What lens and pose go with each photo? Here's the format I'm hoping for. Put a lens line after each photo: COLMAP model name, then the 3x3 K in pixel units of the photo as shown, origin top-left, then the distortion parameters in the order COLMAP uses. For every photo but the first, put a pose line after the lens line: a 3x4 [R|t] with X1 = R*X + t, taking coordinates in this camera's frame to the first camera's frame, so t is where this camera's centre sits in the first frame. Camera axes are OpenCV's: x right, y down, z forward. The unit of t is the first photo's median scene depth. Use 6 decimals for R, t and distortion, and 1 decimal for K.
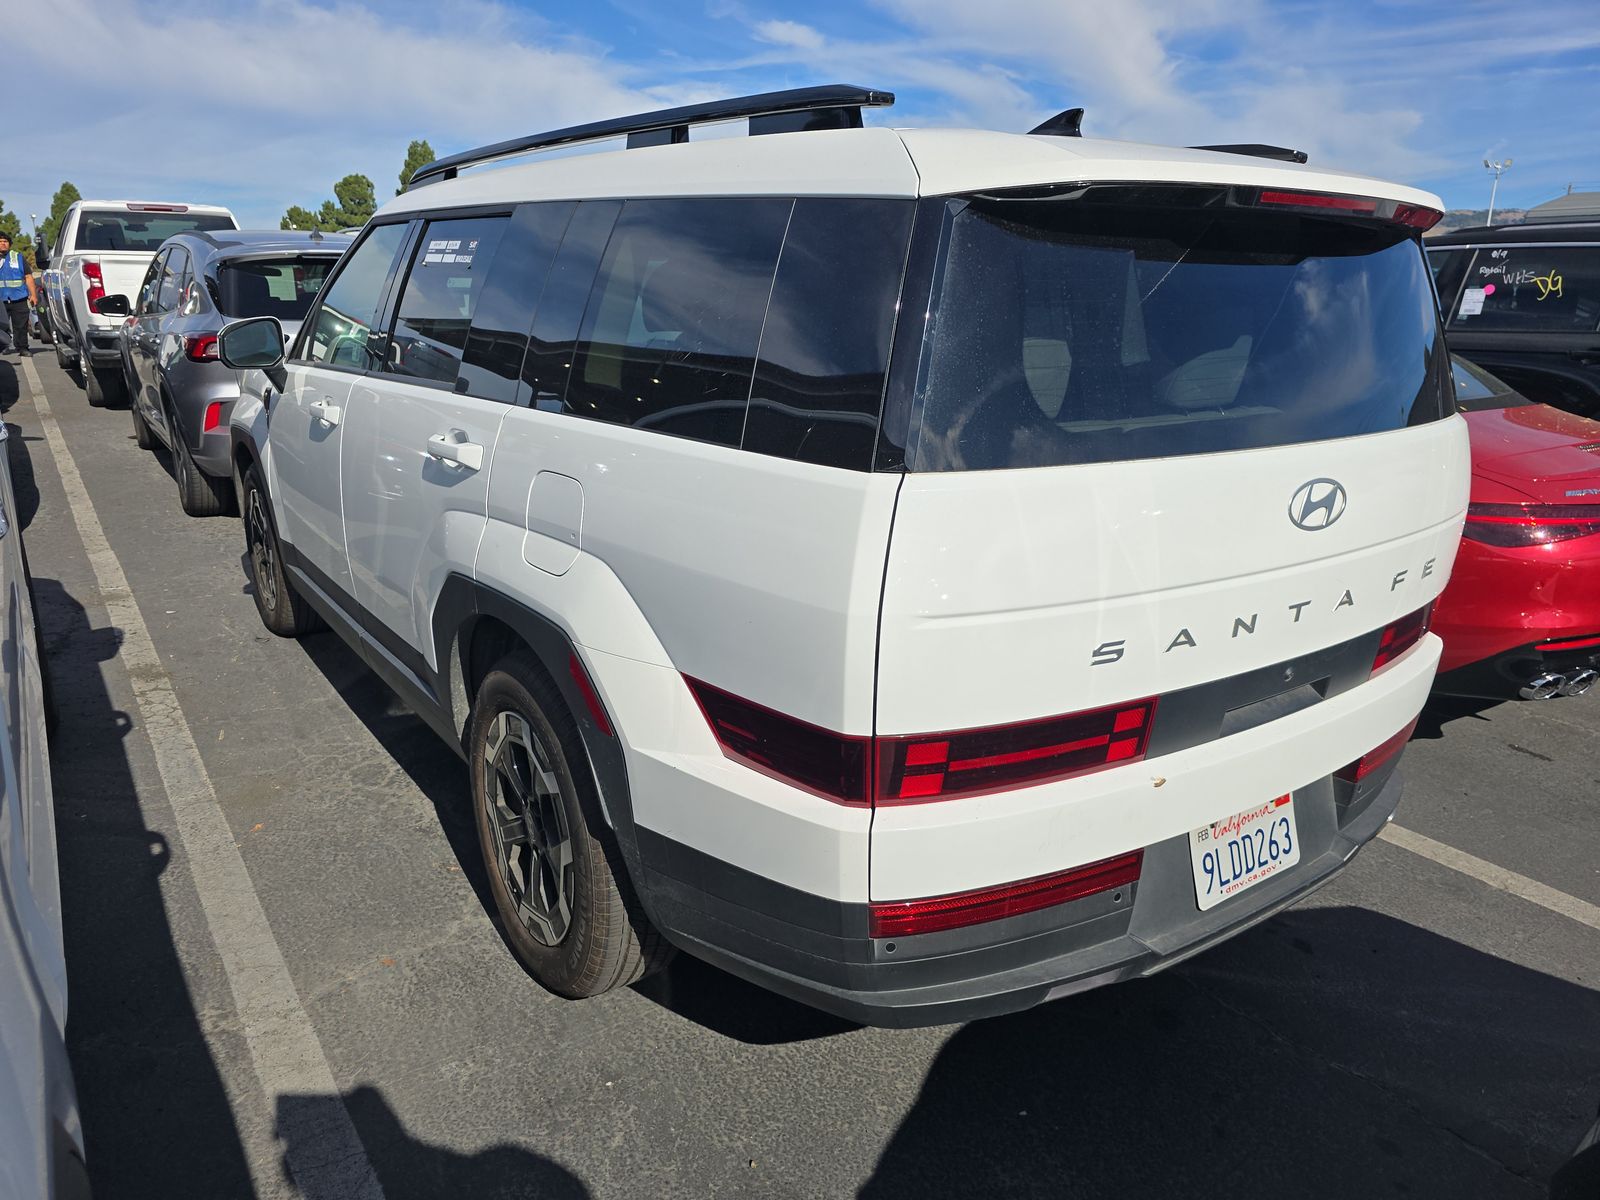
lens RADIAL K [[1066.1, 0, 800.0], [0, 1066.1, 600.0], [0, 0, 1]] dist [0.047717, -0.049210]
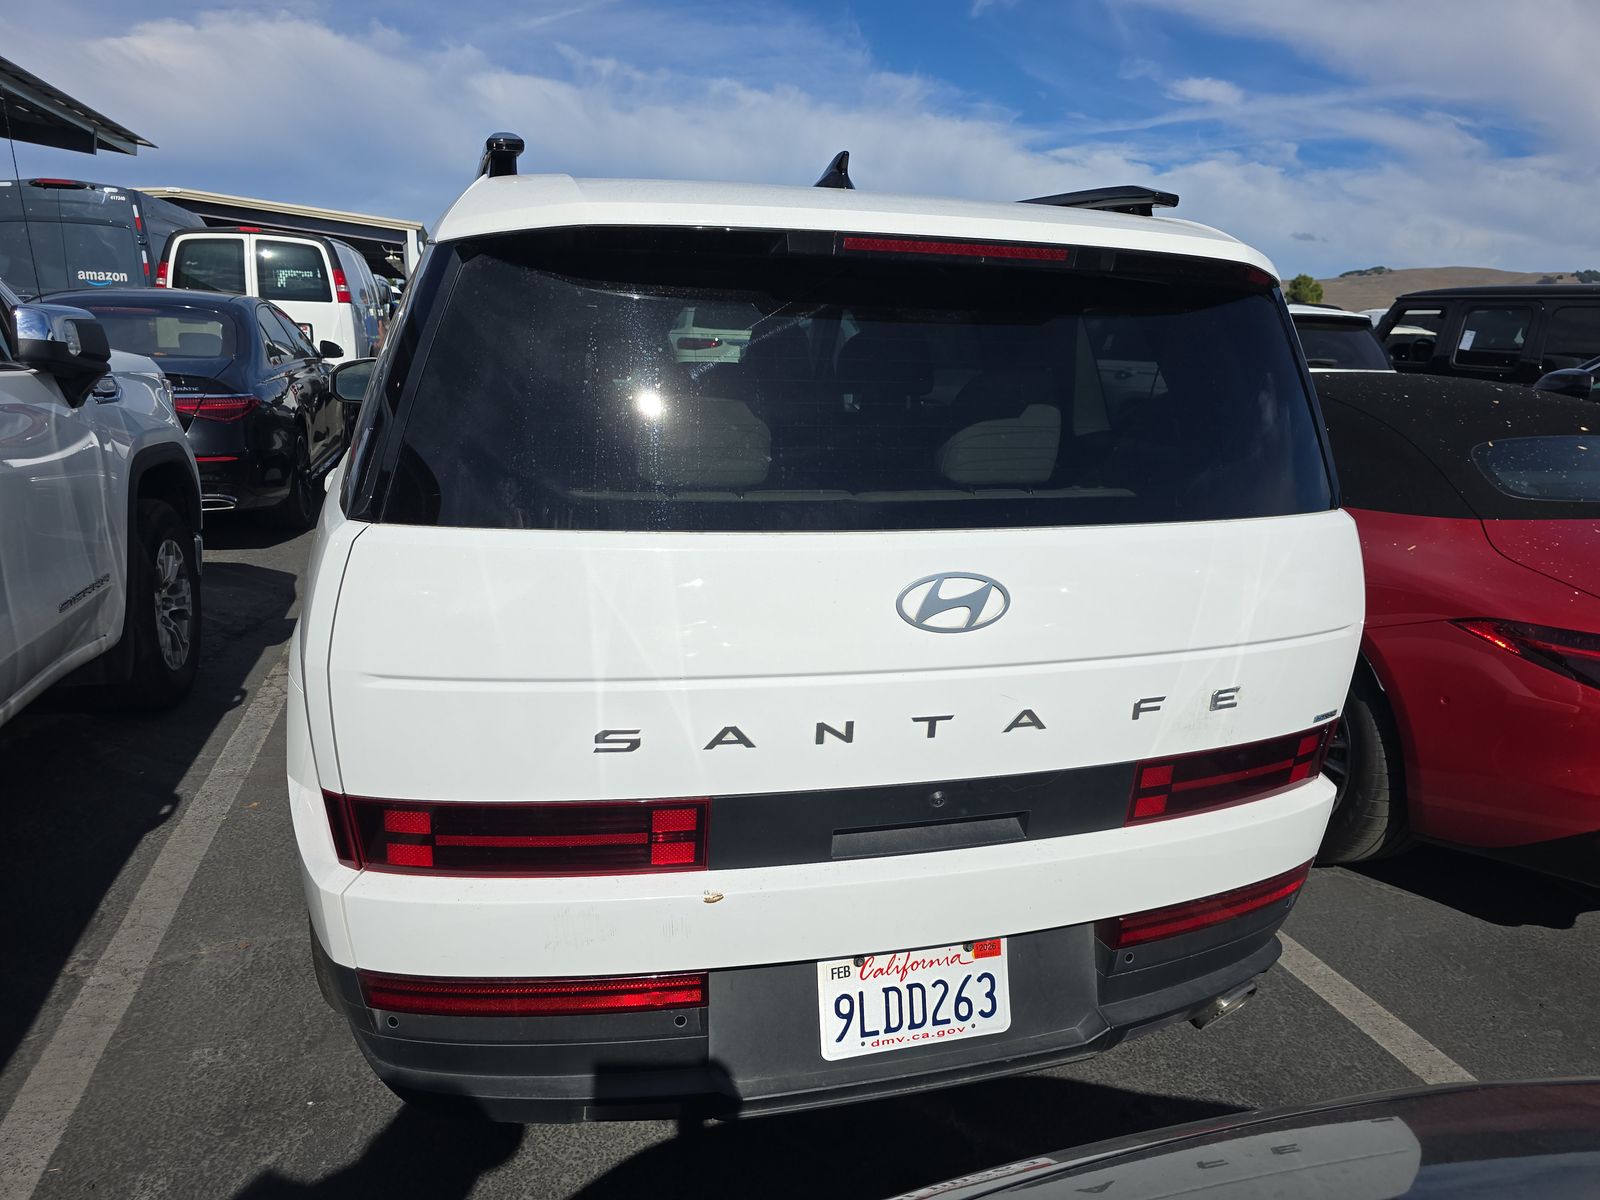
lens RADIAL K [[1066.1, 0, 800.0], [0, 1066.1, 600.0], [0, 0, 1]] dist [0.047717, -0.049210]
pose [[0.947400, 0.097137, -0.304955, 0.565022], [-0.111892, 0.993229, -0.031242, -0.046456], [0.299855, 0.063720, 0.951854, 0.147459]]
